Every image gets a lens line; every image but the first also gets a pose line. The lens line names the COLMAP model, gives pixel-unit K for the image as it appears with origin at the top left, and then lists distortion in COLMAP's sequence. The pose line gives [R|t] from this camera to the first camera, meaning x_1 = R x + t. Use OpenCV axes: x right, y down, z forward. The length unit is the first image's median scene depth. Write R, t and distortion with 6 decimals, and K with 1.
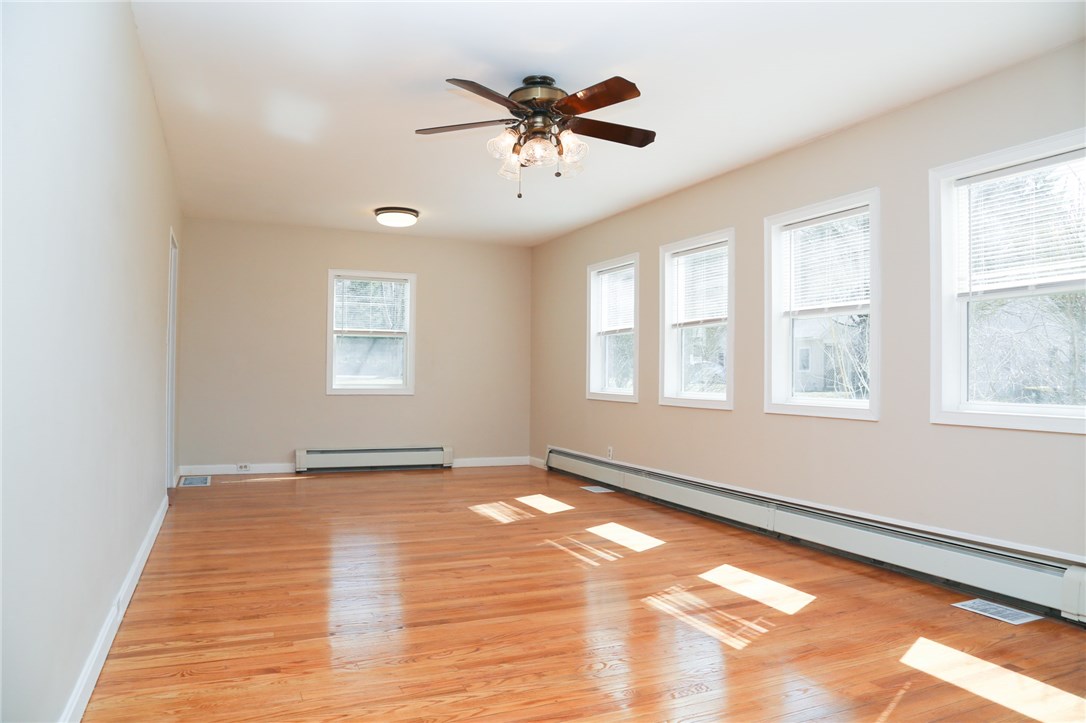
lens RADIAL K [[730.2, 0, 552.2], [0, 730.2, 363.0], [0, 0, 1]] dist [-0.122800, 0.062222]
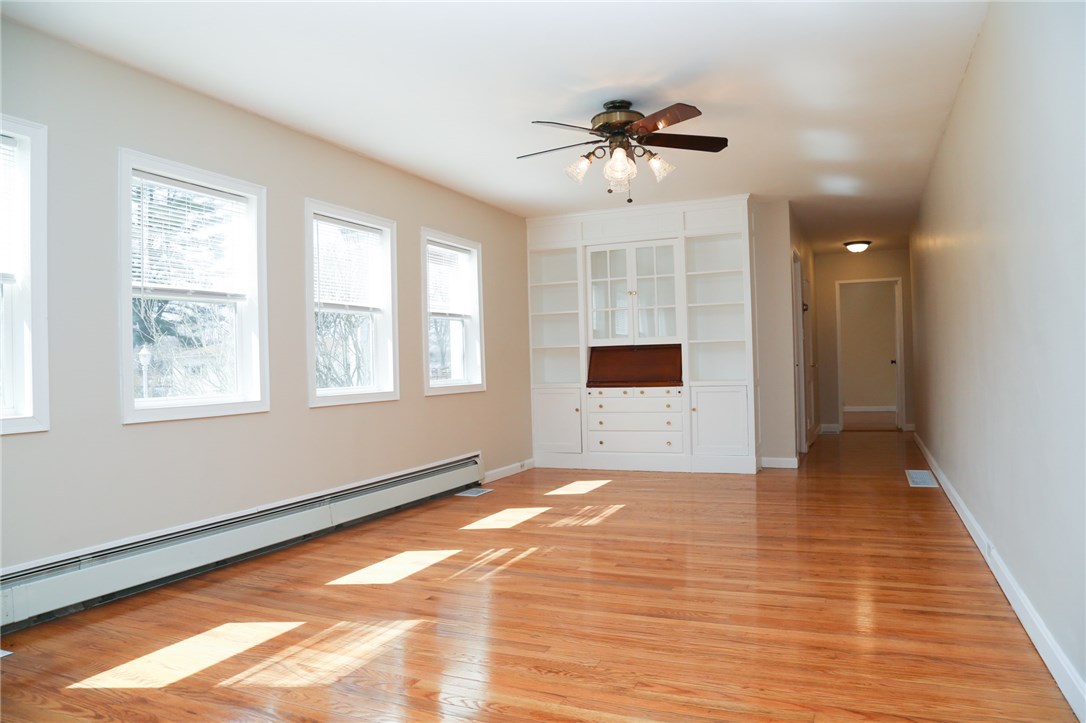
lens RADIAL K [[730.2, 0, 552.0], [0, 730.2, 354.8], [0, 0, 1]] dist [-0.122800, 0.062222]
pose [[-0.663032, 0.021117, 0.748293, -0.667019], [0.006000, 0.999720, -0.022896, 0.025917], [-0.748567, -0.010691, -0.662973, 1.528156]]
